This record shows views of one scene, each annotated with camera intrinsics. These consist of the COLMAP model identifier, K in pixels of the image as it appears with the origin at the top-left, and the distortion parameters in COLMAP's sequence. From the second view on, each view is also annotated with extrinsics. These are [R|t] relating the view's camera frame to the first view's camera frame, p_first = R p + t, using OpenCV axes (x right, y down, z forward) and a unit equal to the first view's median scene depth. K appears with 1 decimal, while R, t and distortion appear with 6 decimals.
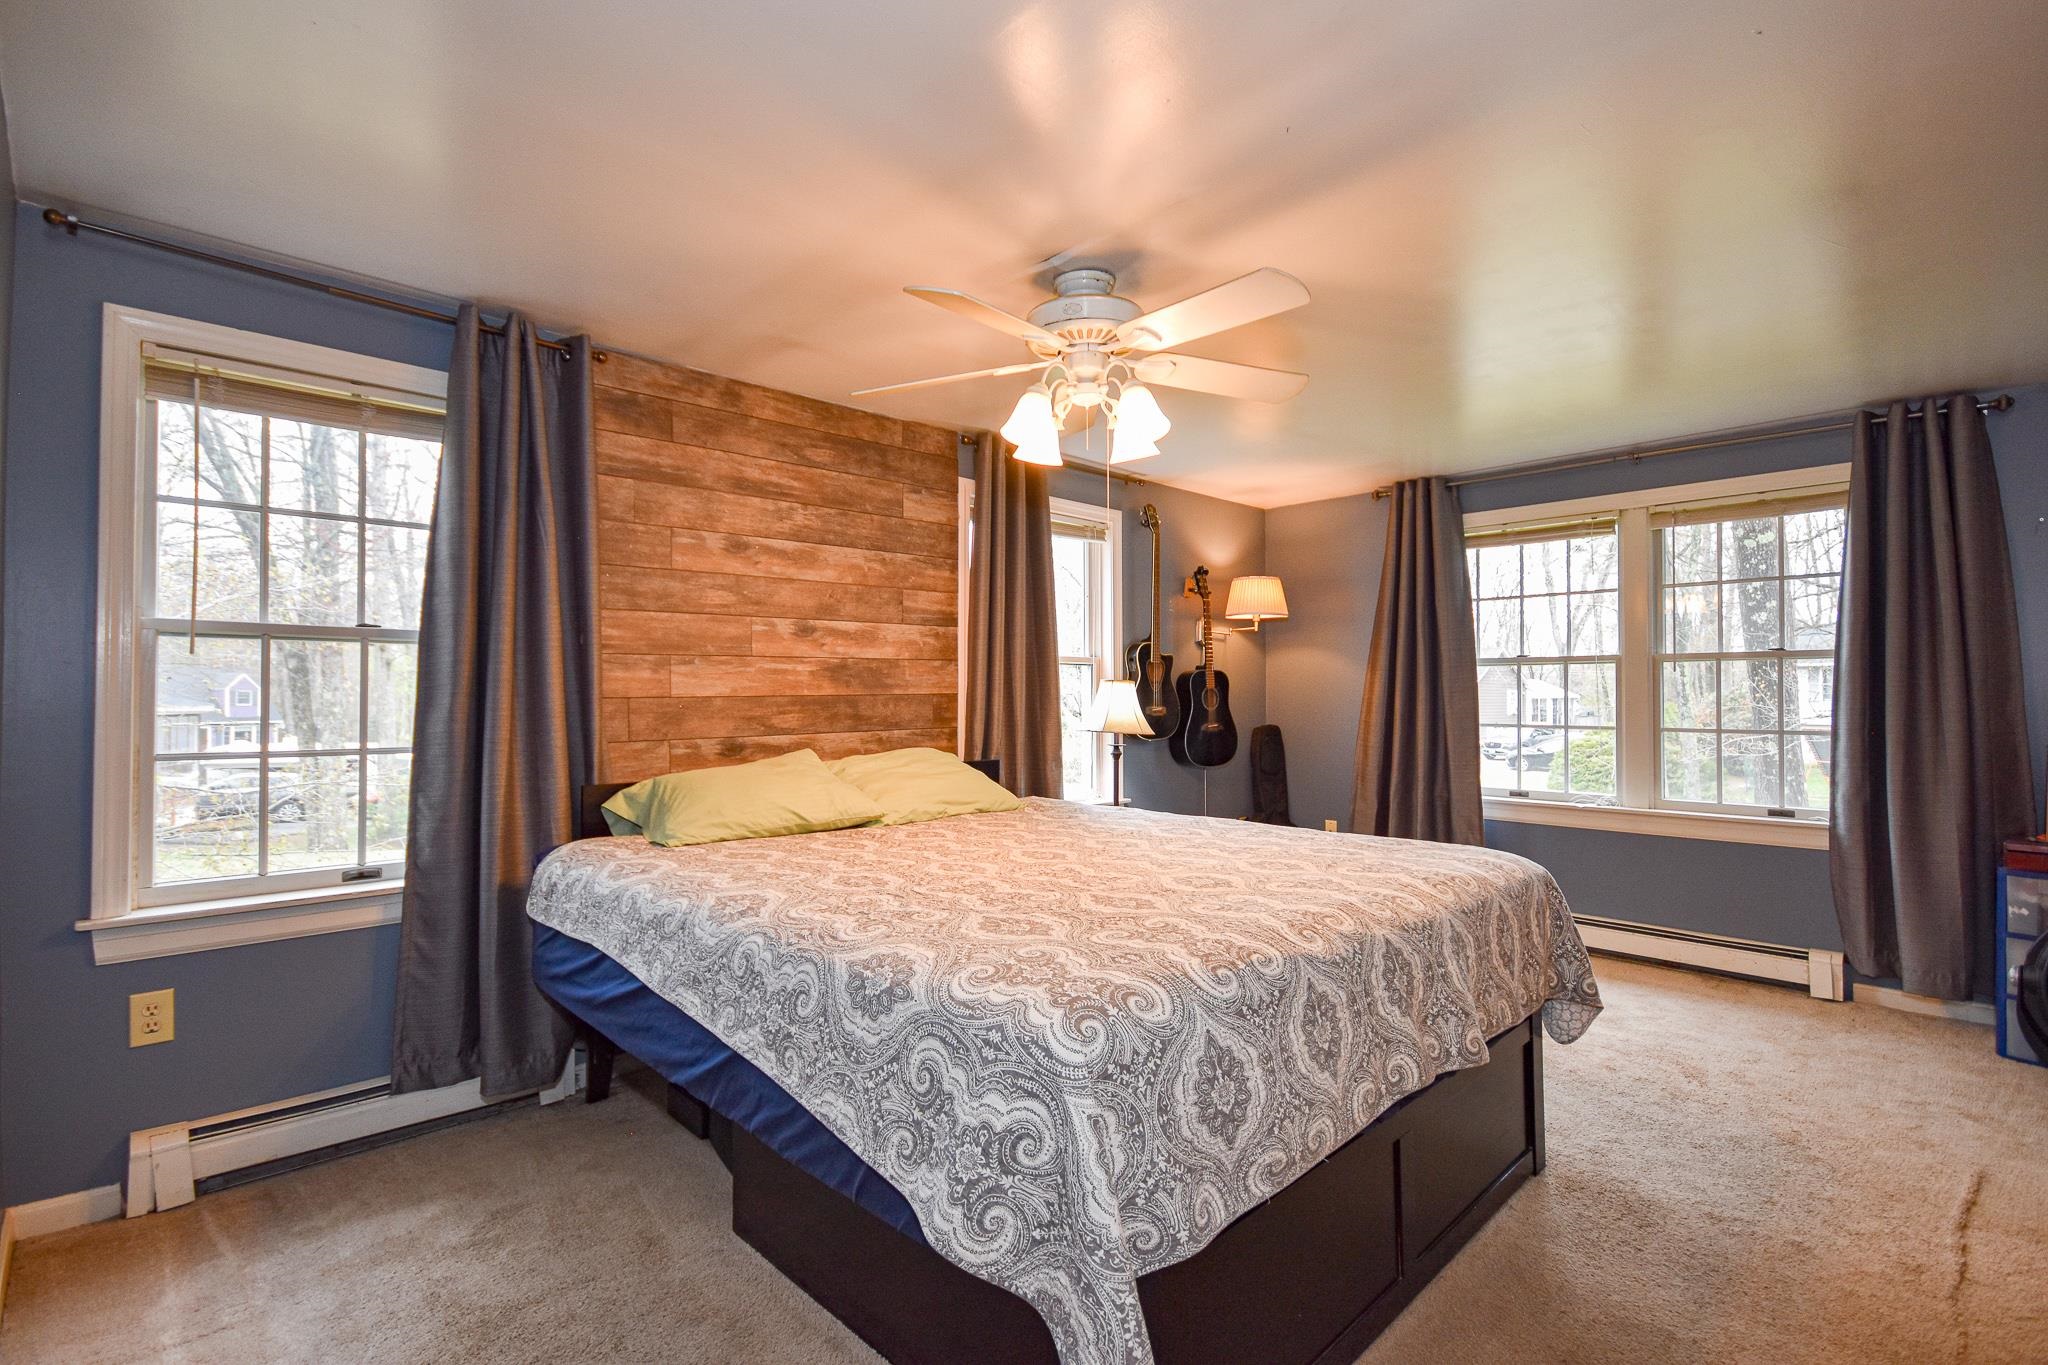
lens RADIAL K [[959.6, 0, 1024.0], [0, 959.6, 682.5], [0, 0, 1]] dist [0.001737, 0.000311]
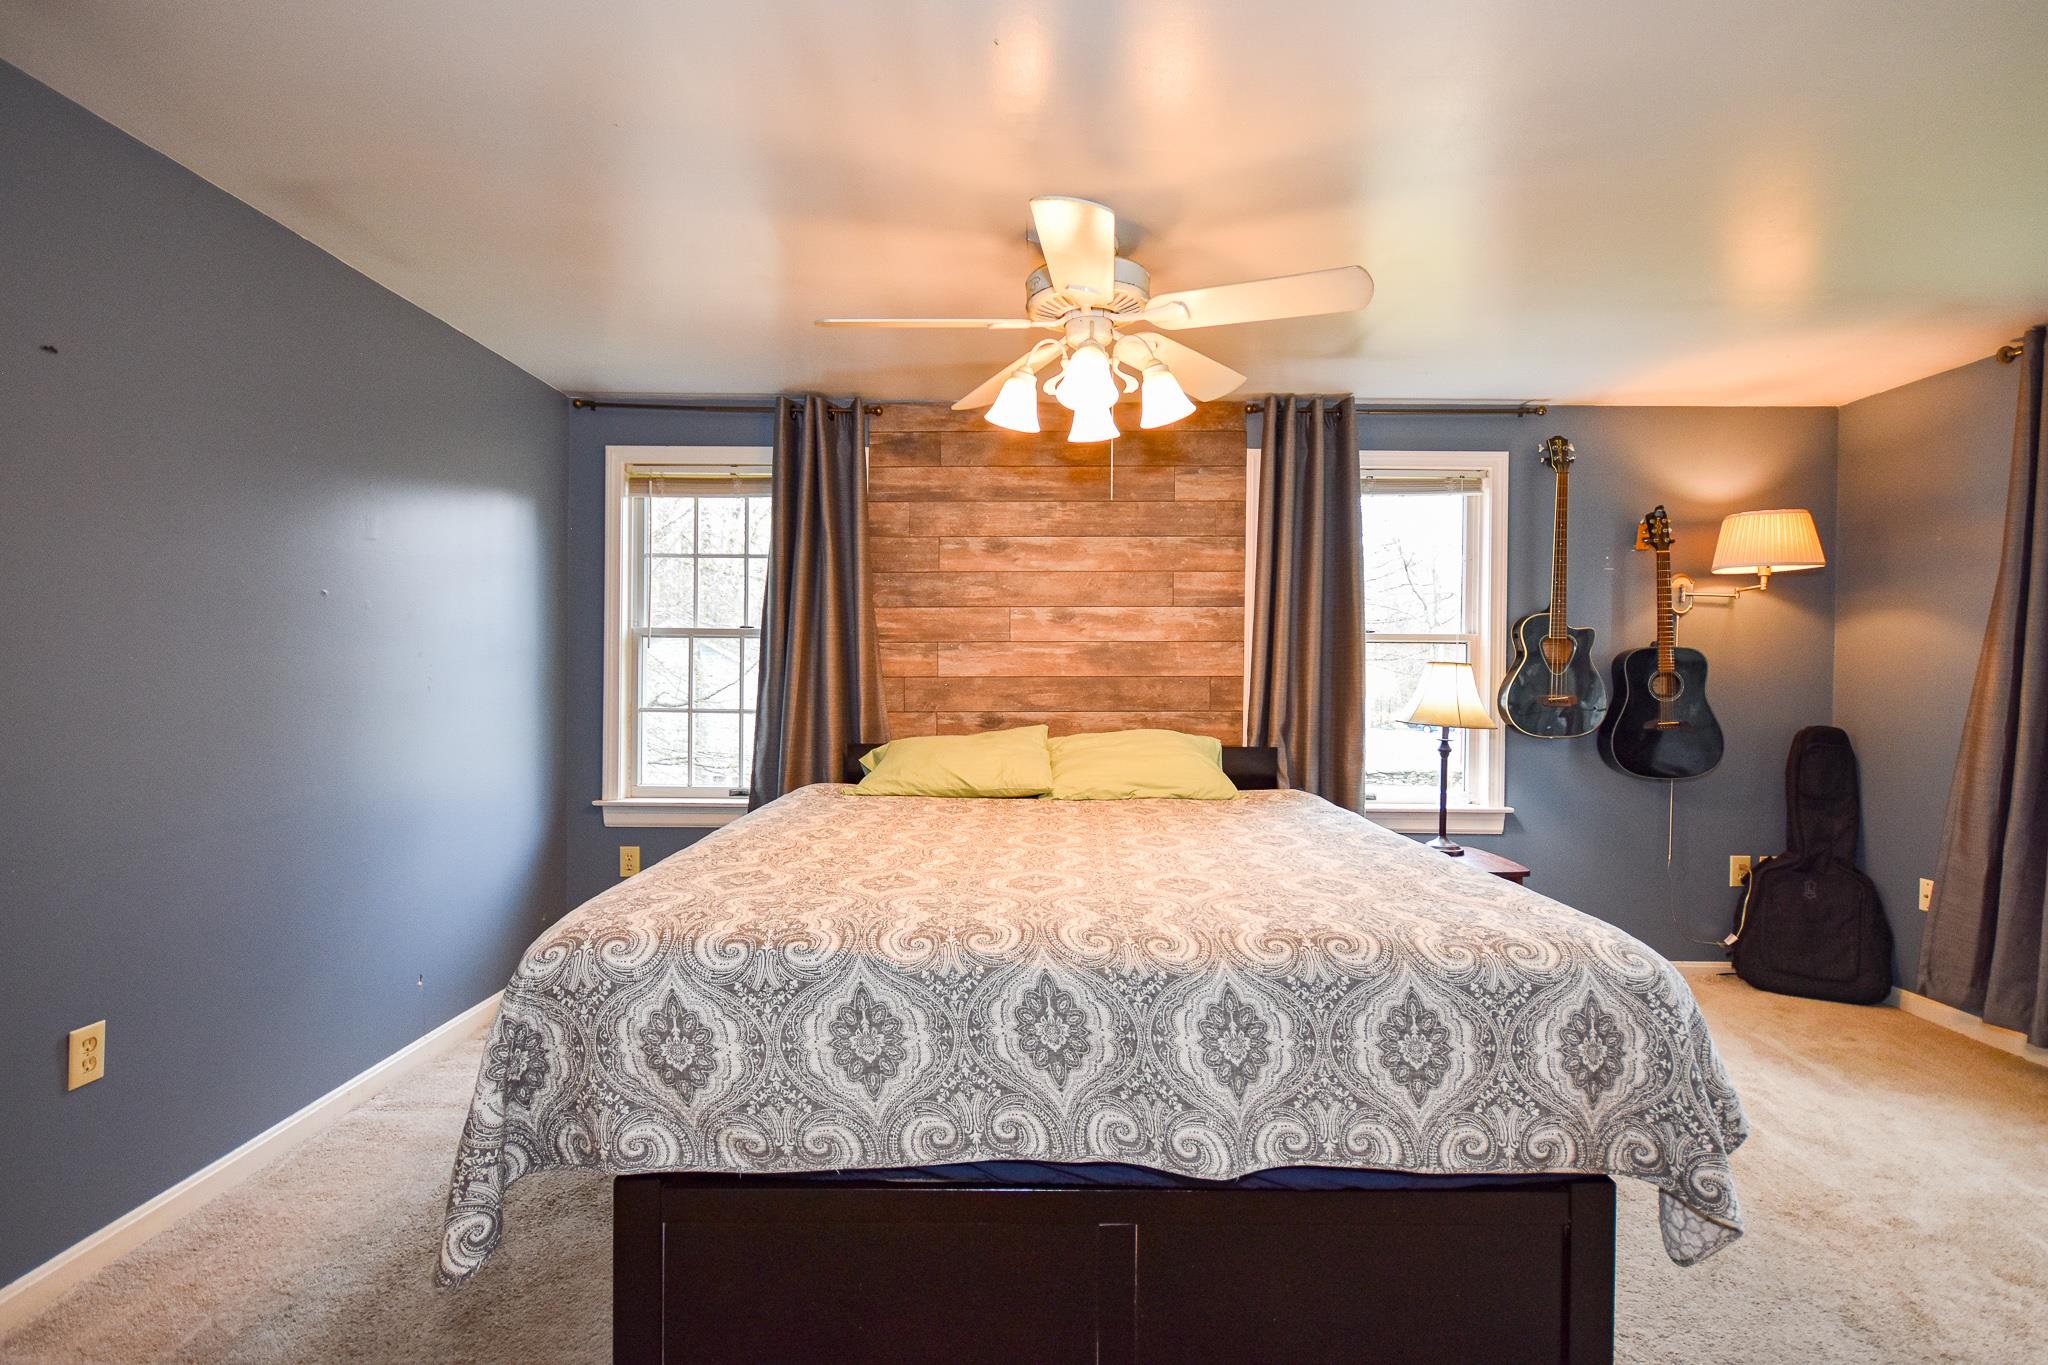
lens RADIAL K [[922.5, 0, 1024.0], [0, 922.5, 682.5], [0, 0, 1]] dist [-0.002640, -0.000926]
pose [[0.713087, 0.015016, -0.700915, 0.492260], [0.000963, 0.999749, 0.022398, -0.003403], [0.701075, -0.016647, 0.712893, 0.221730]]
